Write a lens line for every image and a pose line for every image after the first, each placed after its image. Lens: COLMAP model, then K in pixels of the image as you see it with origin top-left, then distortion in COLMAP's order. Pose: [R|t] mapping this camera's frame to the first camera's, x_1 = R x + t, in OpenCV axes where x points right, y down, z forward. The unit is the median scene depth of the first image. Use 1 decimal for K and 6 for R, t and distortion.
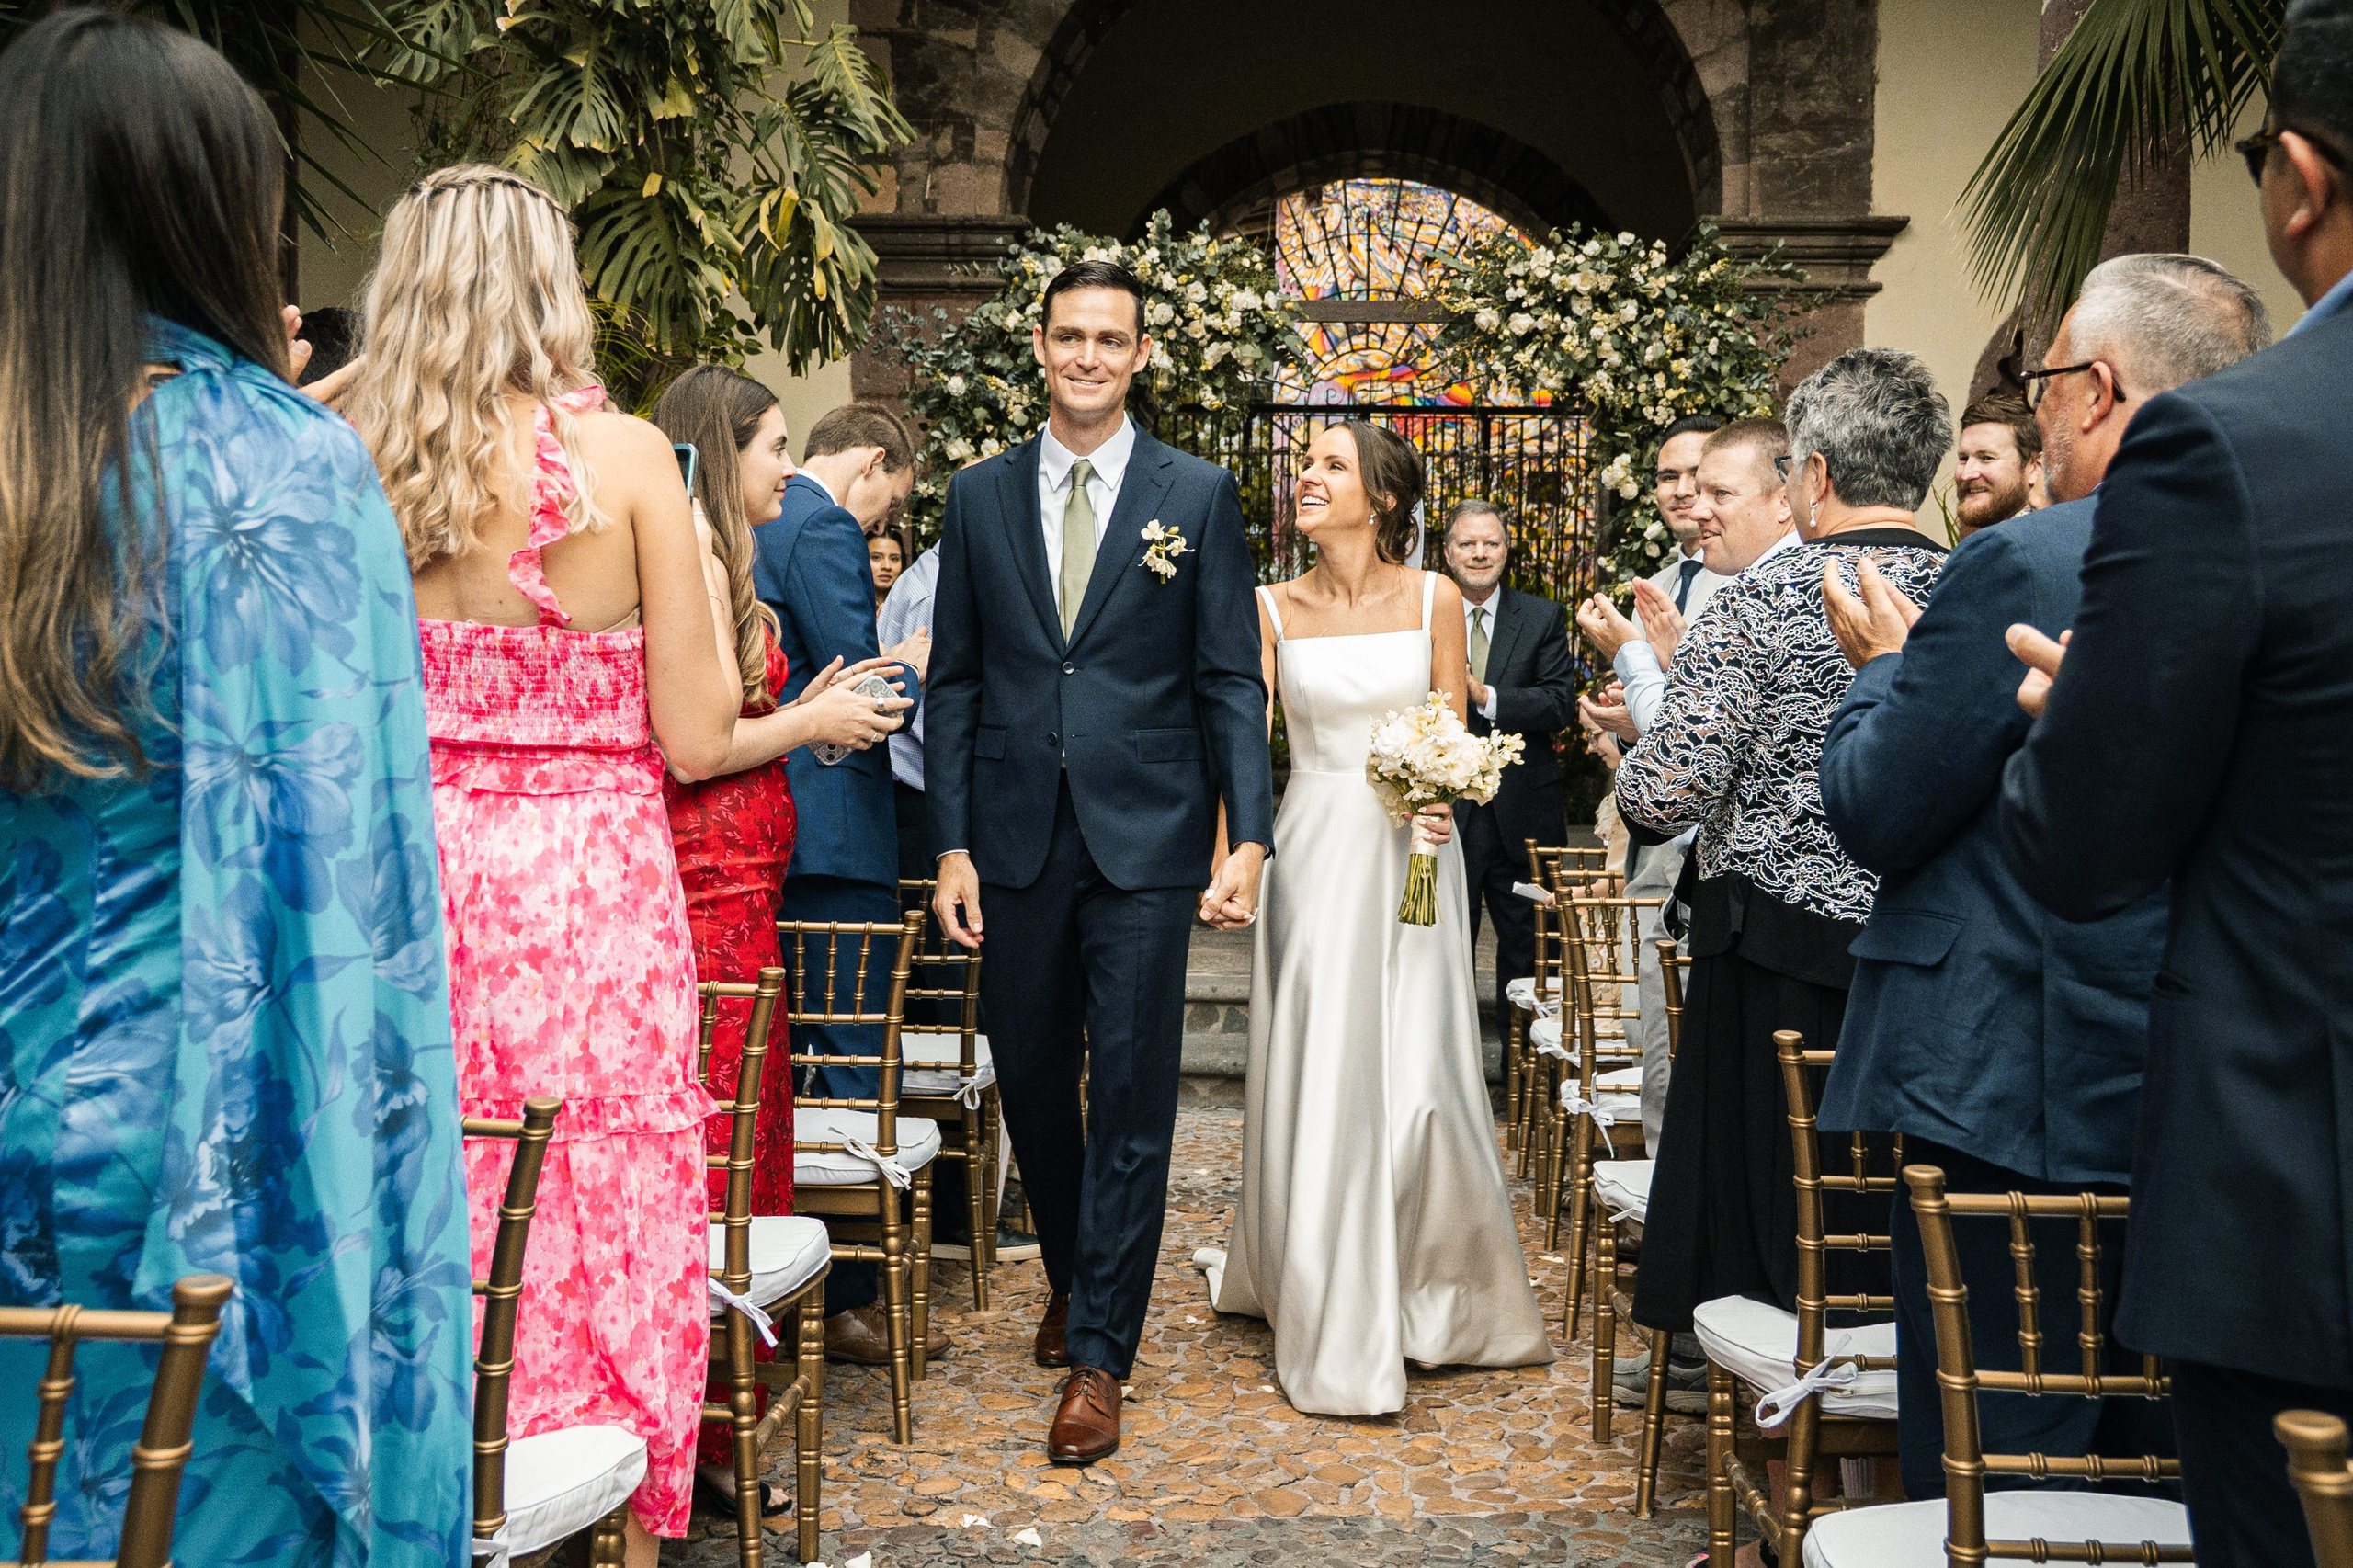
lens RADIAL K [[2525.4, 0, 1180.3], [0, 2525.4, 800.7], [0, 0, 1]] dist [-0.017382, 0.031704]
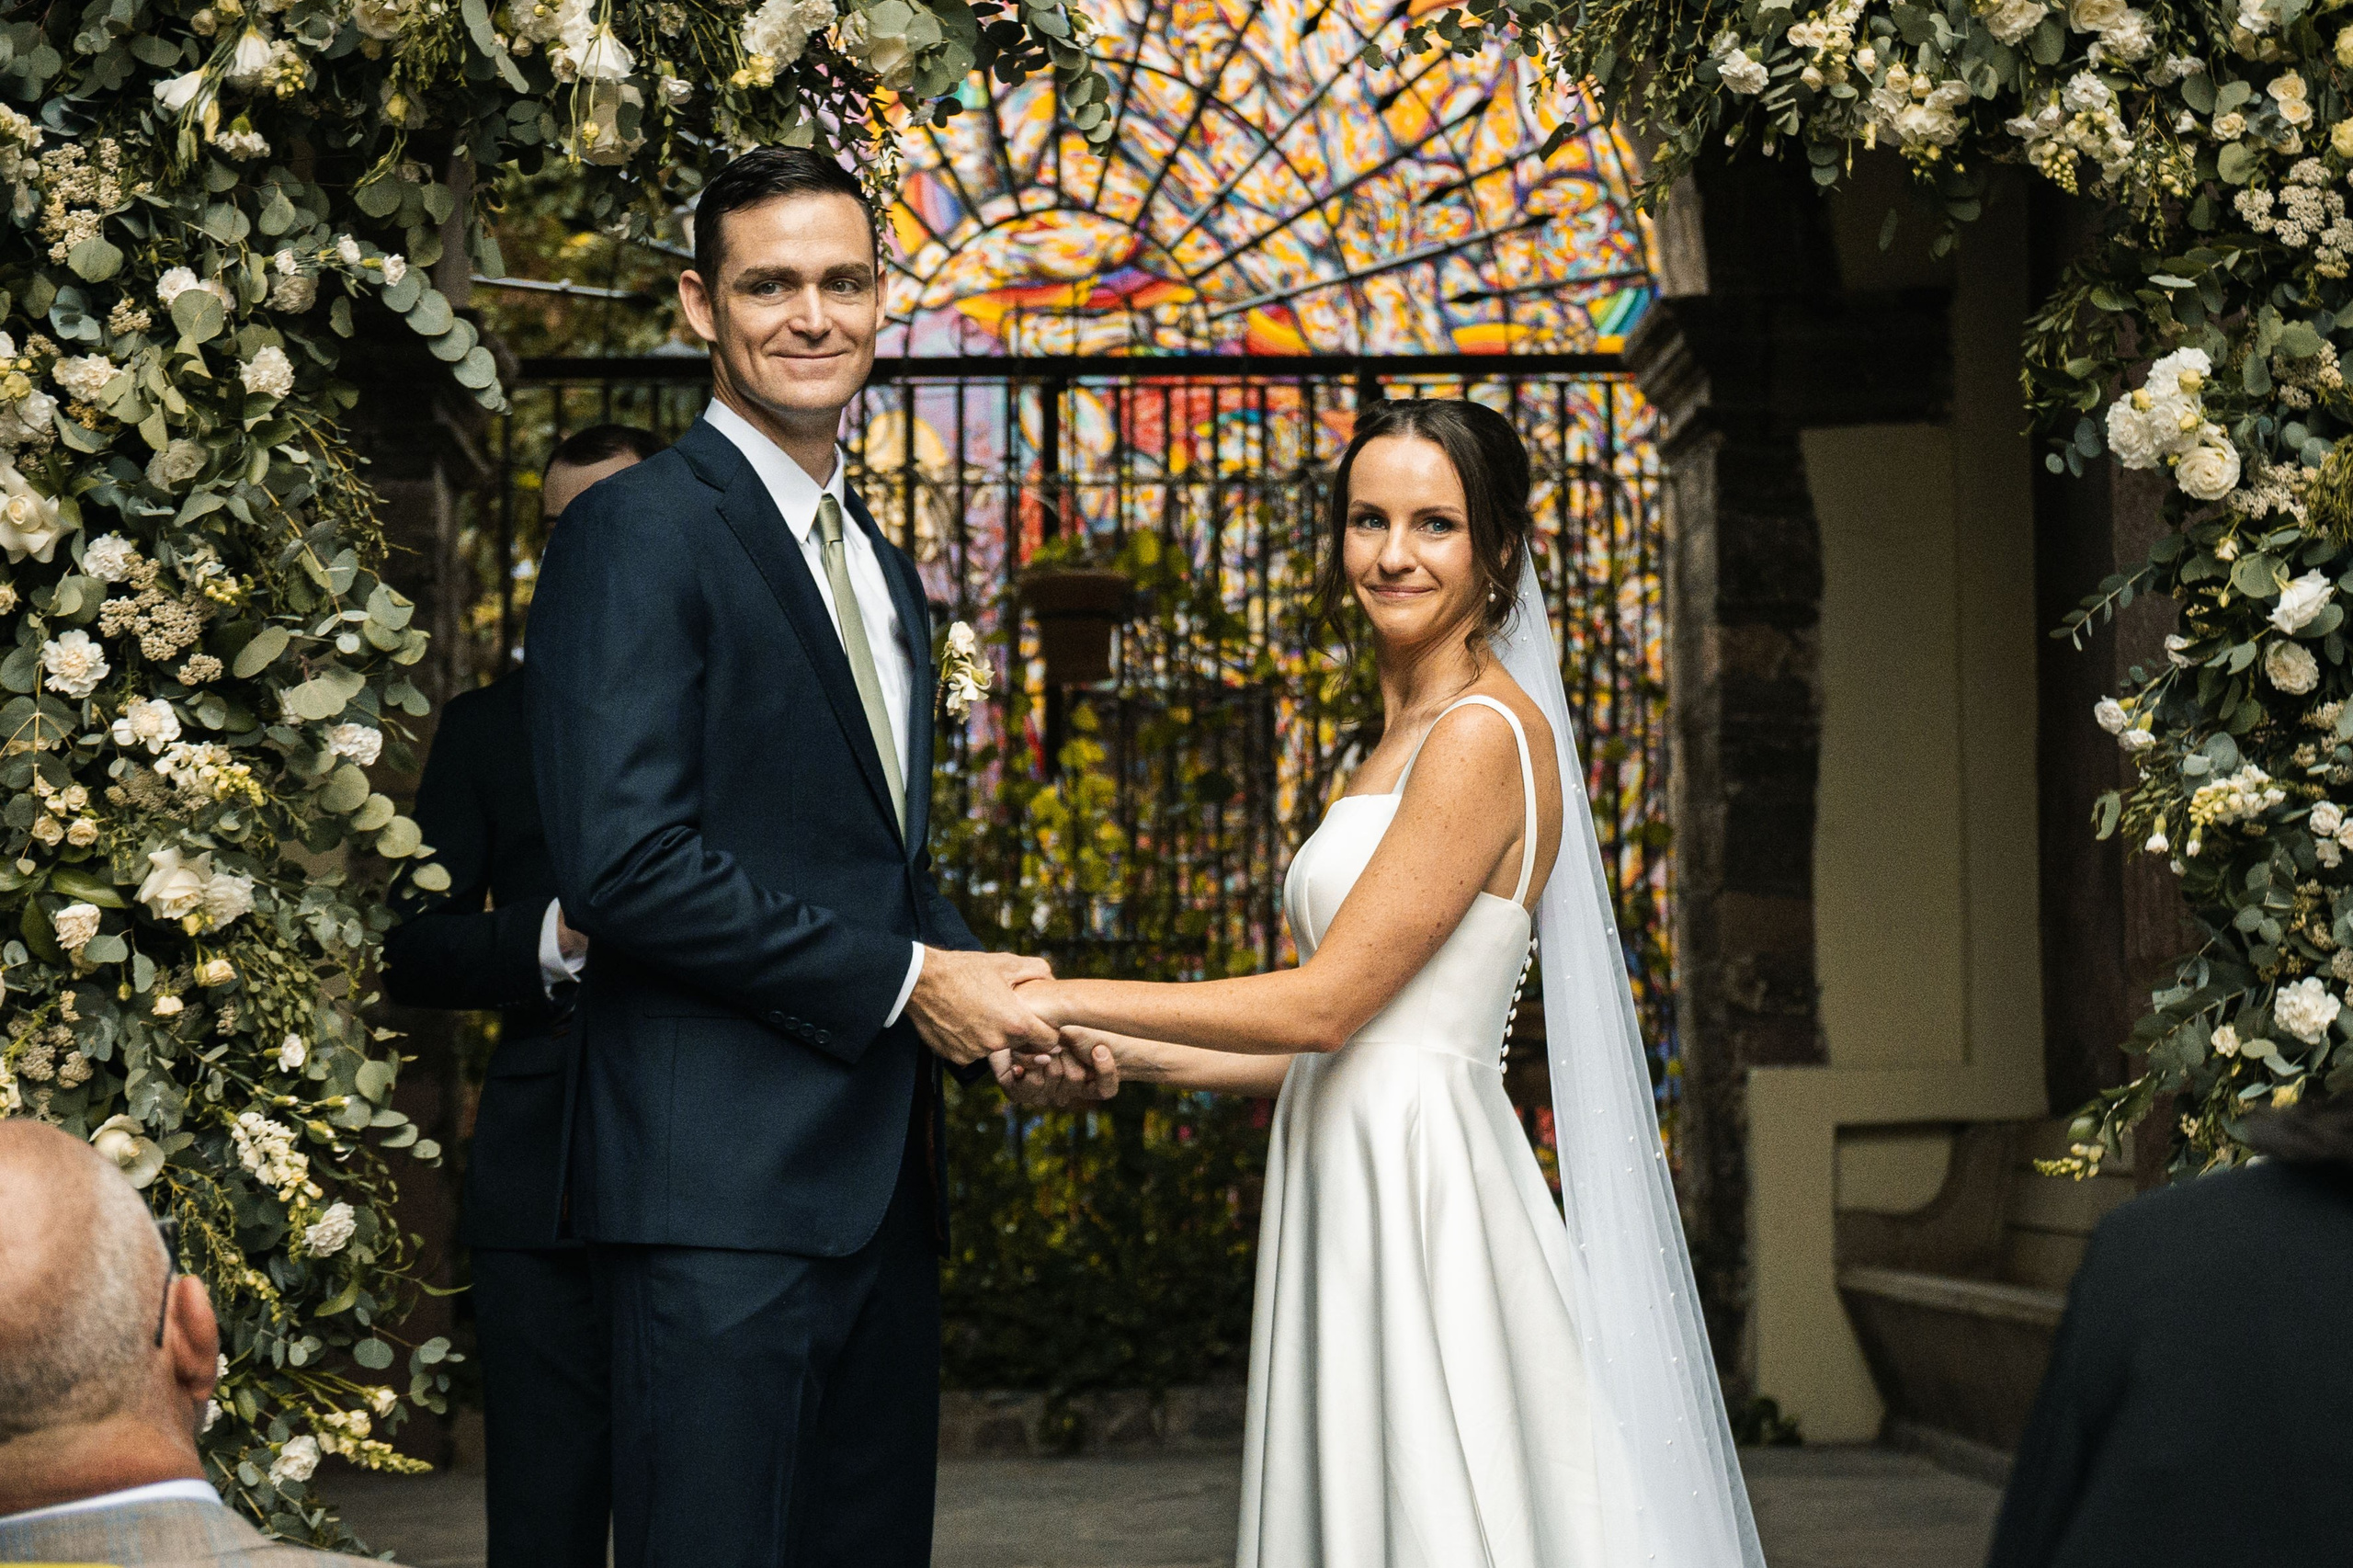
lens RADIAL K [[5410.3, 0, 1239.9], [0, 5410.3, 788.9], [0, 0, 1]] dist [0.259544, 0.572614]
pose [[0.991105, -0.022956, 0.131087, -0.018167], [0.035063, 0.995250, -0.090814, -0.031619], [-0.128380, 0.094602, 0.987203, 0.384124]]
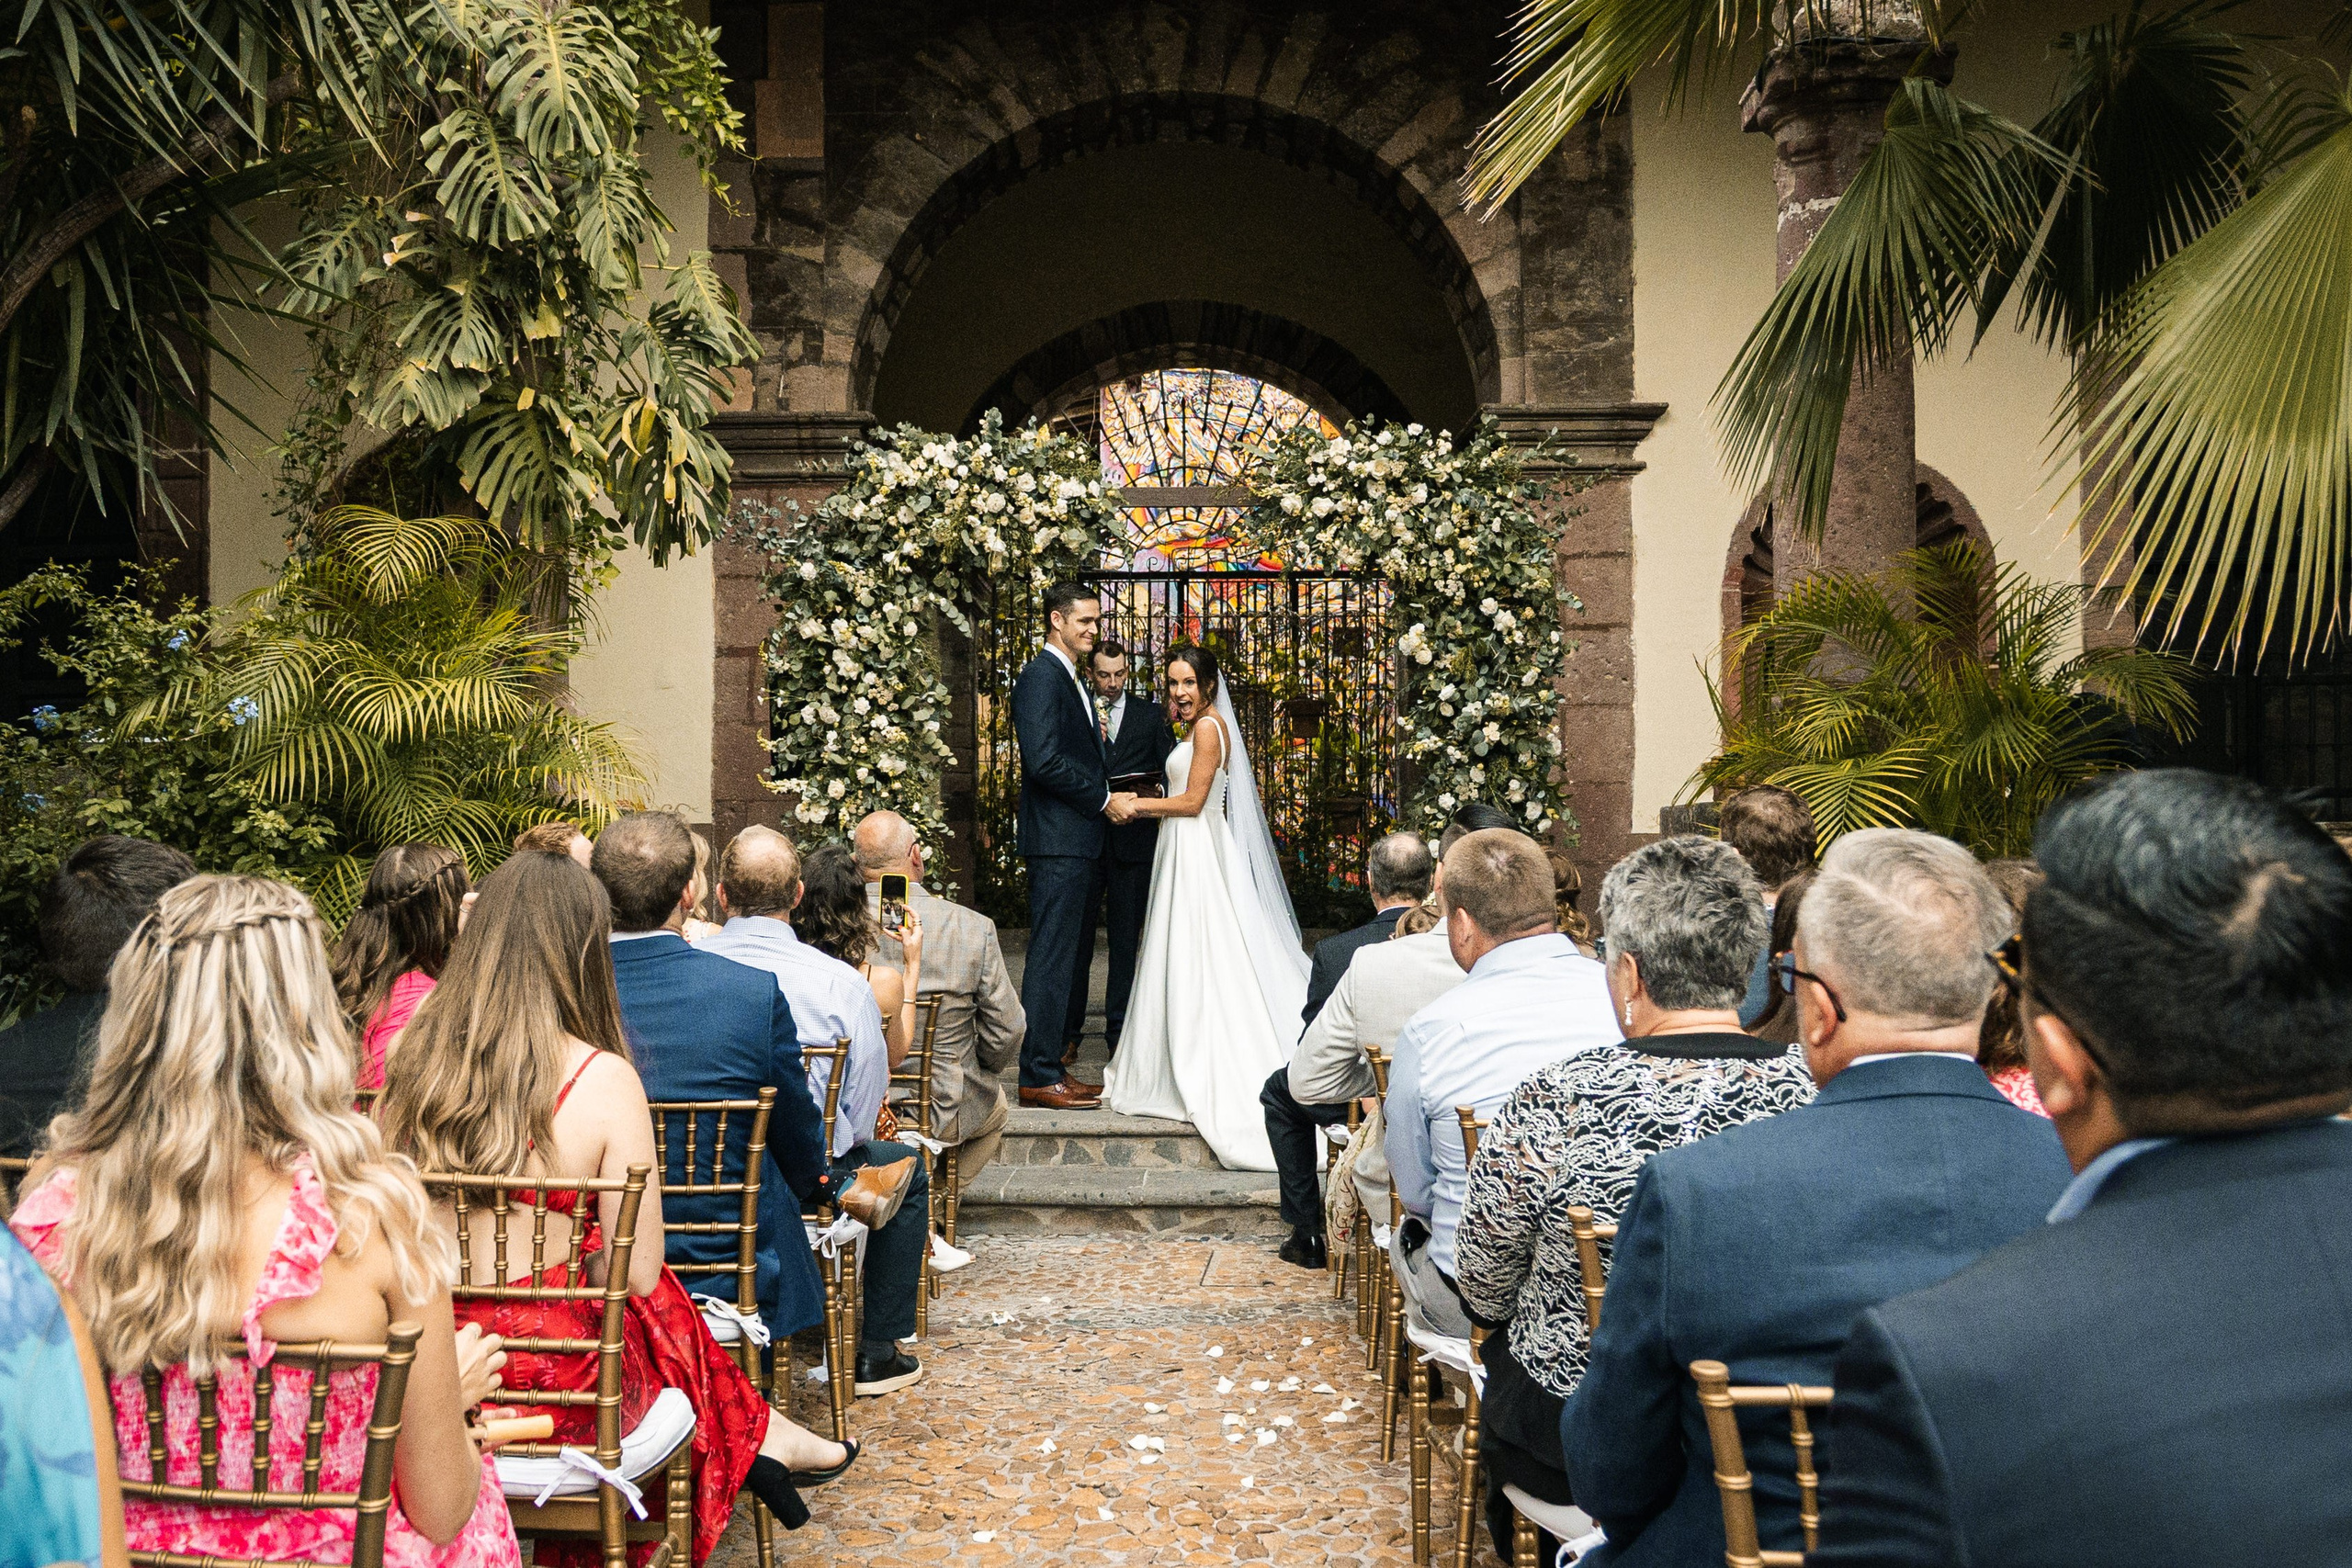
lens RADIAL K [[2304.3, 0, 1081.1], [0, 2304.3, 834.1], [0, 0, 1]] dist [-0.074760, 0.001427]
pose [[0.999507, -0.018980, 0.025014, 0.002309], [0.019917, 0.999089, -0.037747, -0.010850], [-0.024275, 0.038226, 0.998974, 0.007943]]
